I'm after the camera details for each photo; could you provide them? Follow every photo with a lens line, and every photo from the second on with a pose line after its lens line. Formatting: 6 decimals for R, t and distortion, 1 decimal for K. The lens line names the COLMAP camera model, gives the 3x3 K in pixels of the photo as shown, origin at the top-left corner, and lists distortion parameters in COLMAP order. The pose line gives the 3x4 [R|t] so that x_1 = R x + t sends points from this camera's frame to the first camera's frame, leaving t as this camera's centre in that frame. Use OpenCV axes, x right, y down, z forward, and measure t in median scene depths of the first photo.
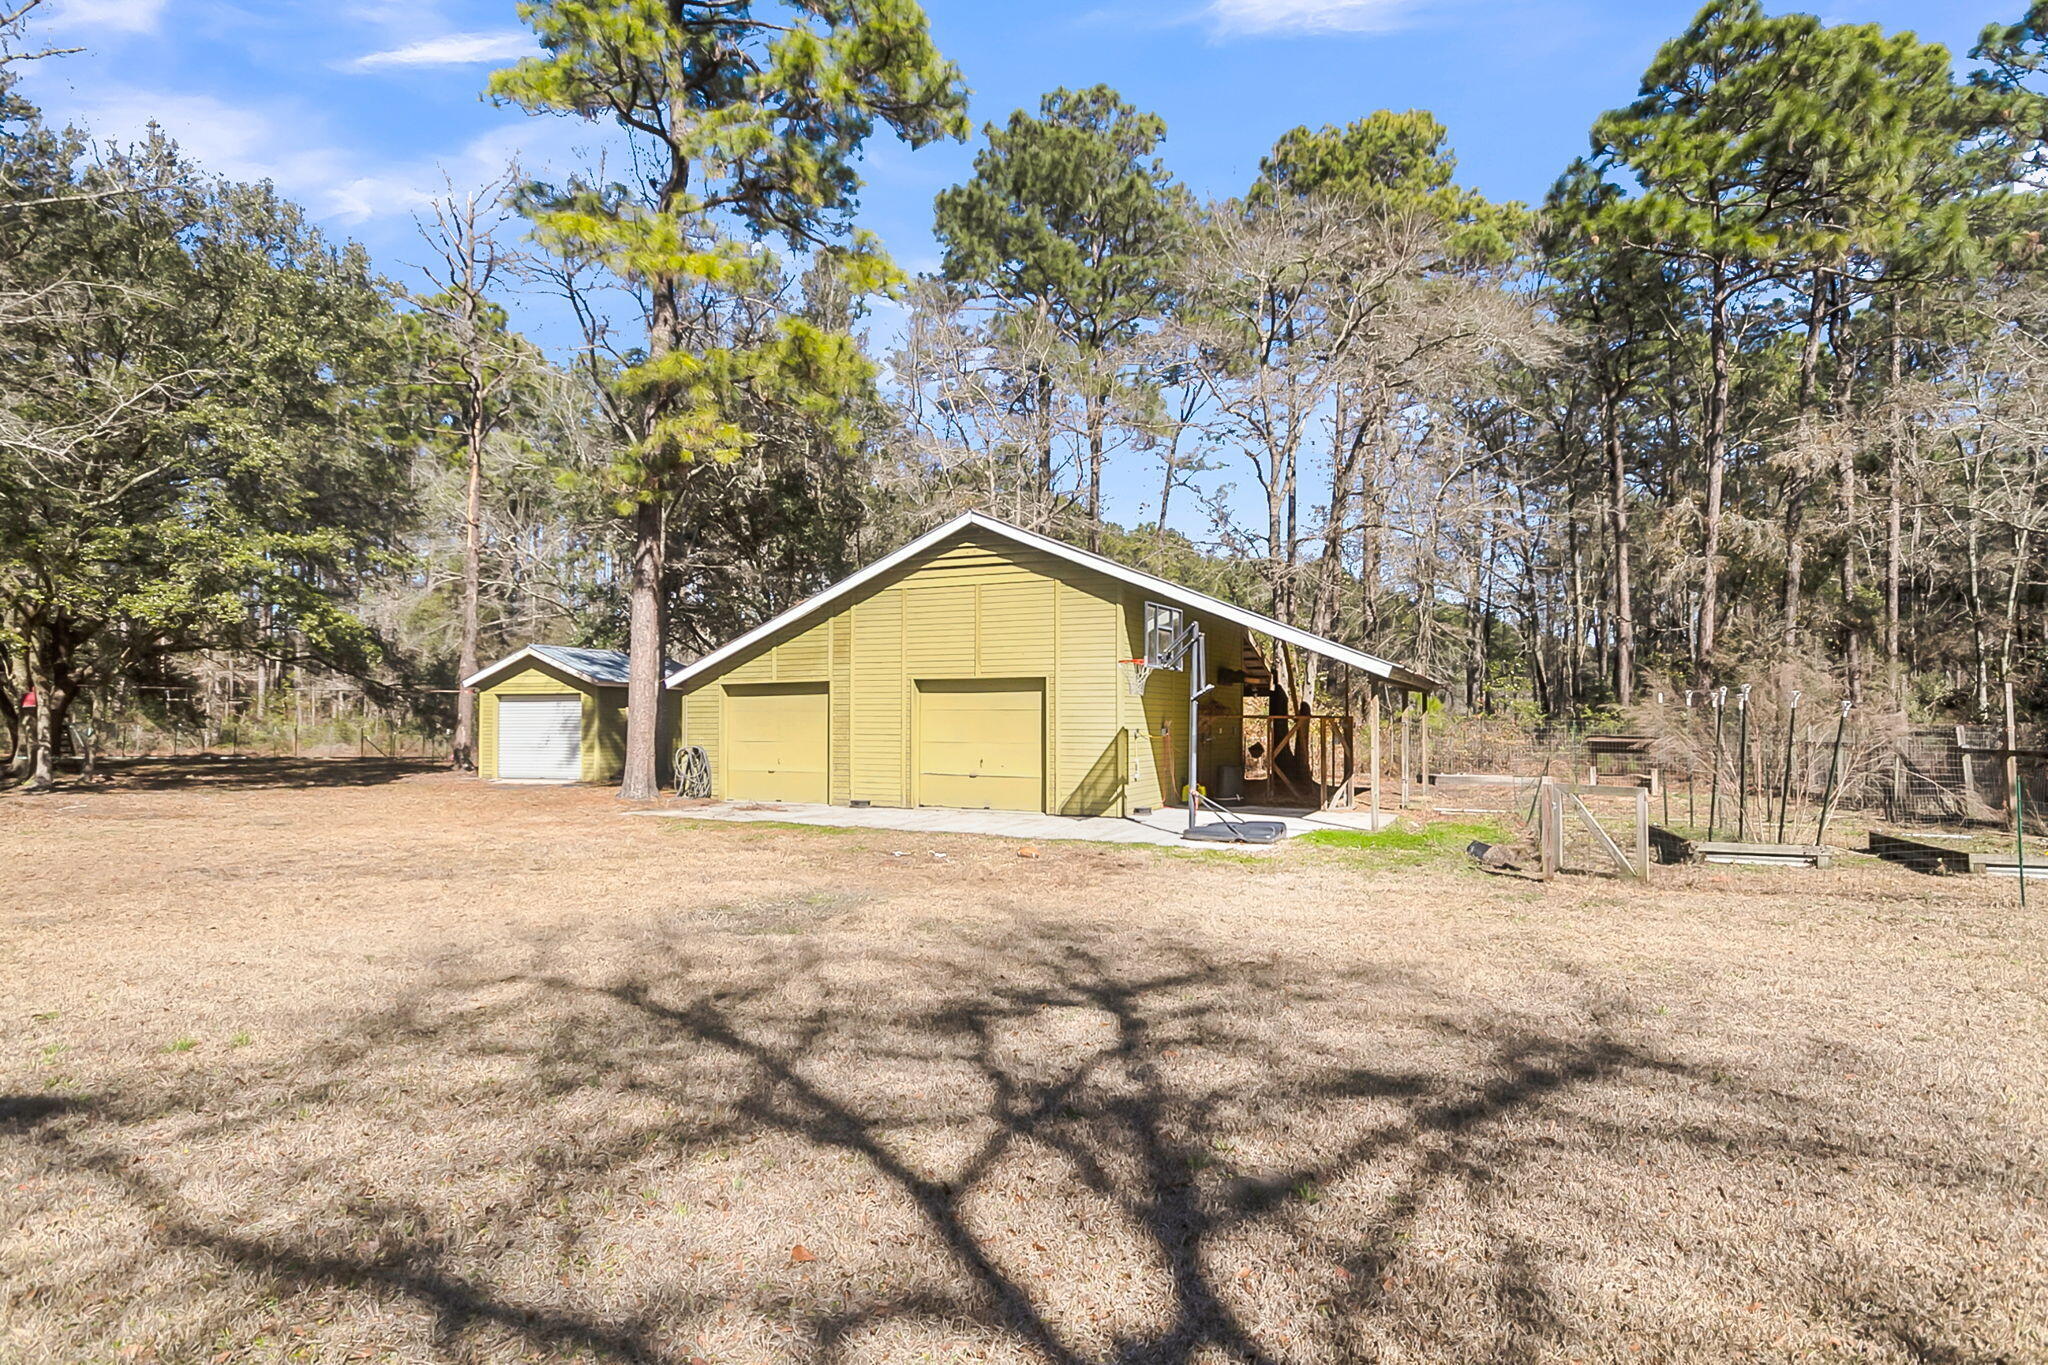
lens RADIAL K [[990.7, 0, 1024.0], [0, 990.7, 682.5], [0, 0, 1]] dist [0.000018, 0.000050]
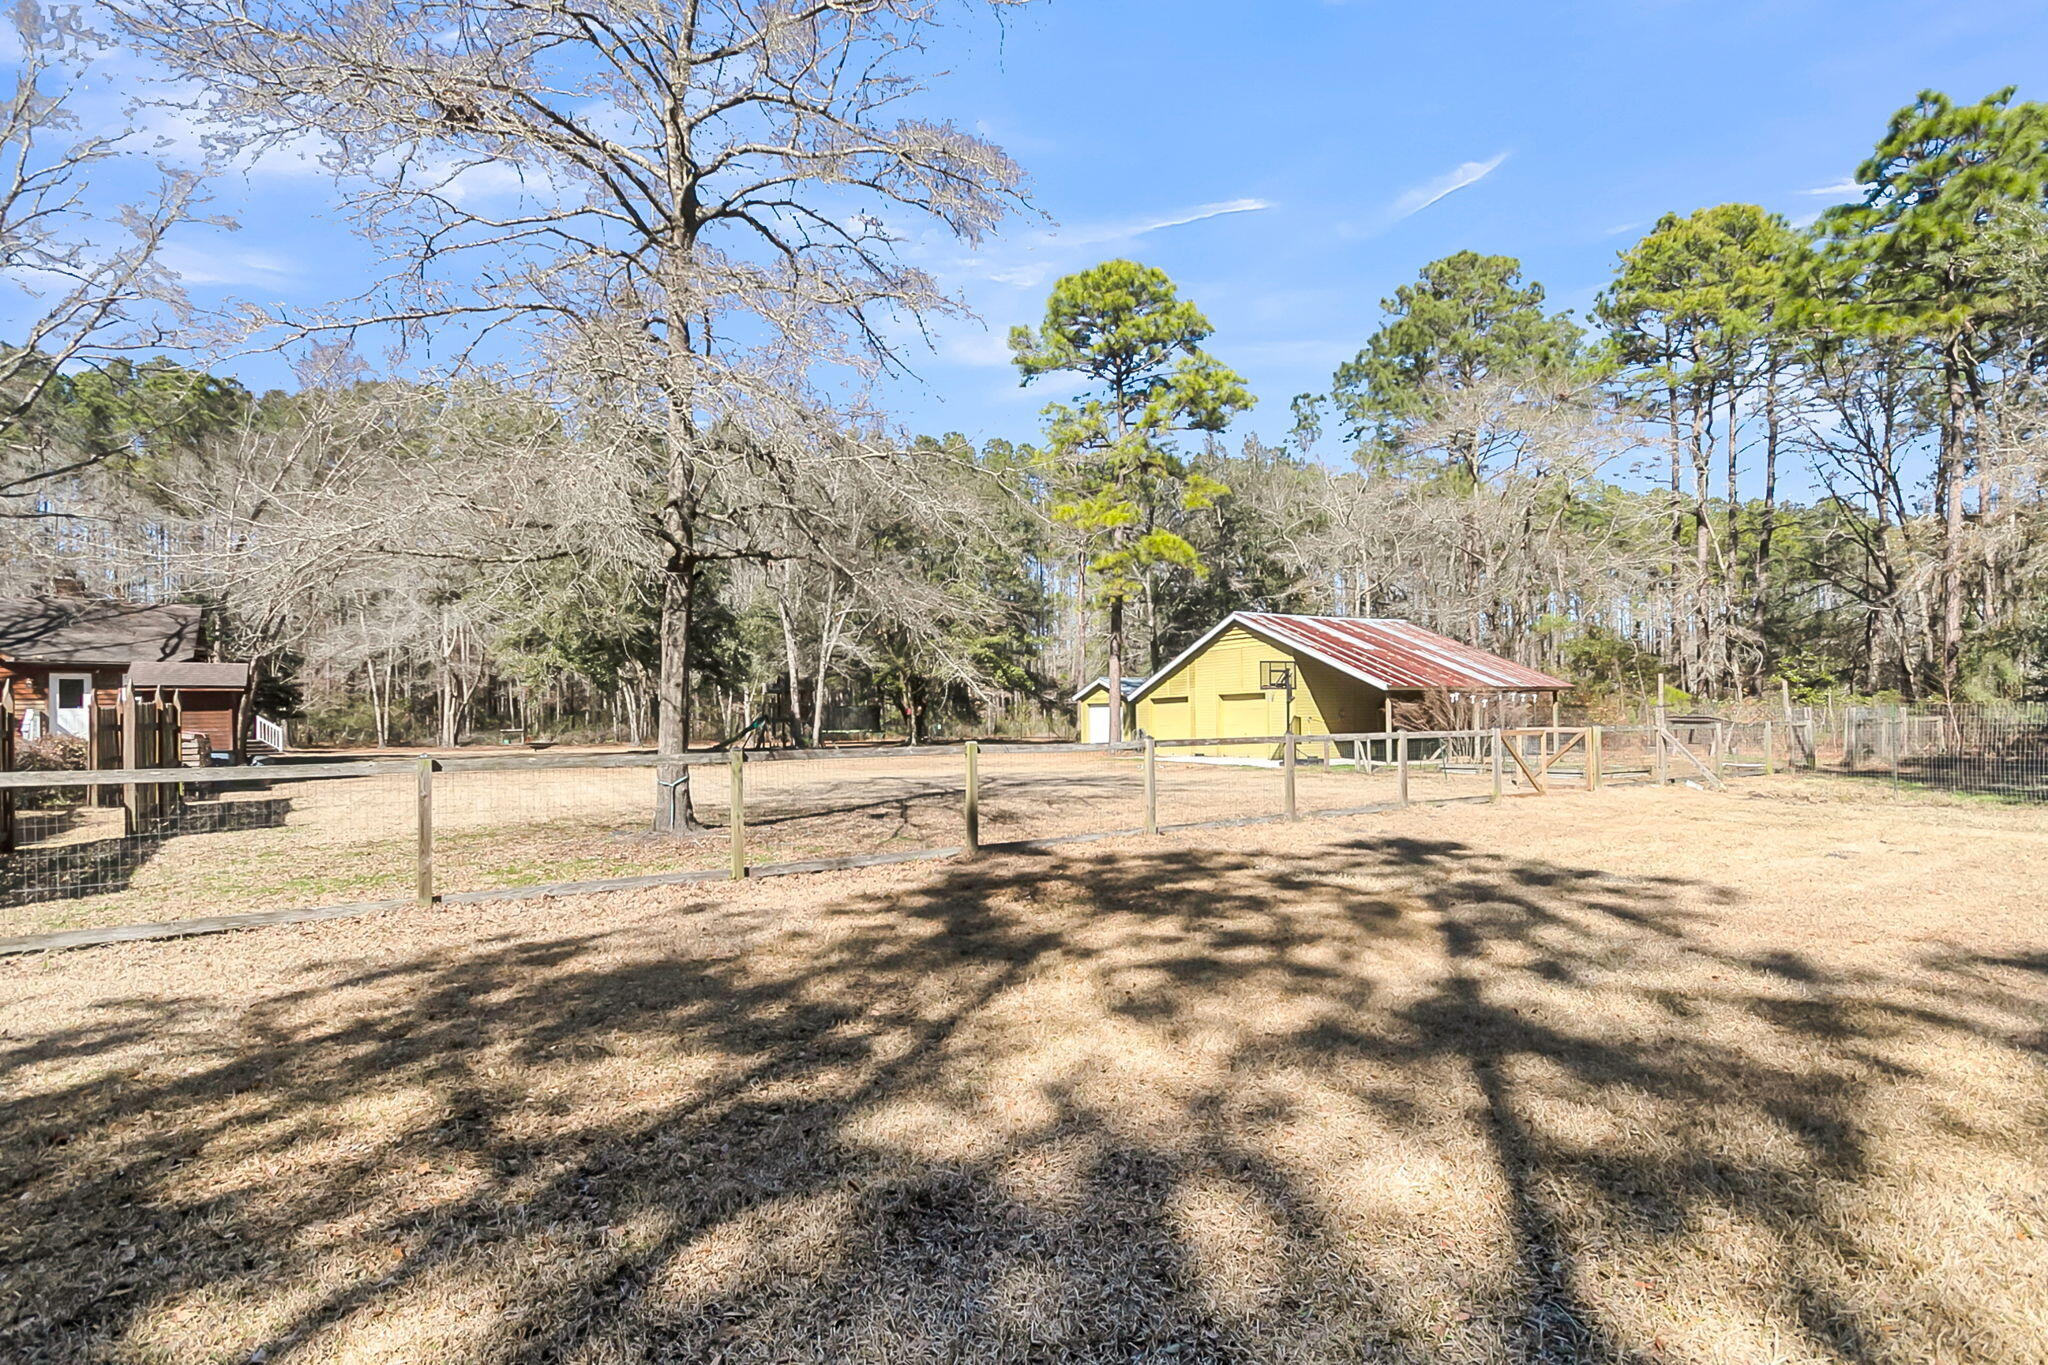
lens RADIAL K [[990.7, 0, 1024.0], [0, 990.7, 682.5], [0, 0, 1]] dist [0.000018, 0.000050]
pose [[0.784551, -0.033665, -0.619149, 0.727933], [0.033780, 0.999363, -0.011536, -0.015753], [0.619143, -0.011864, 0.785188, -0.740303]]
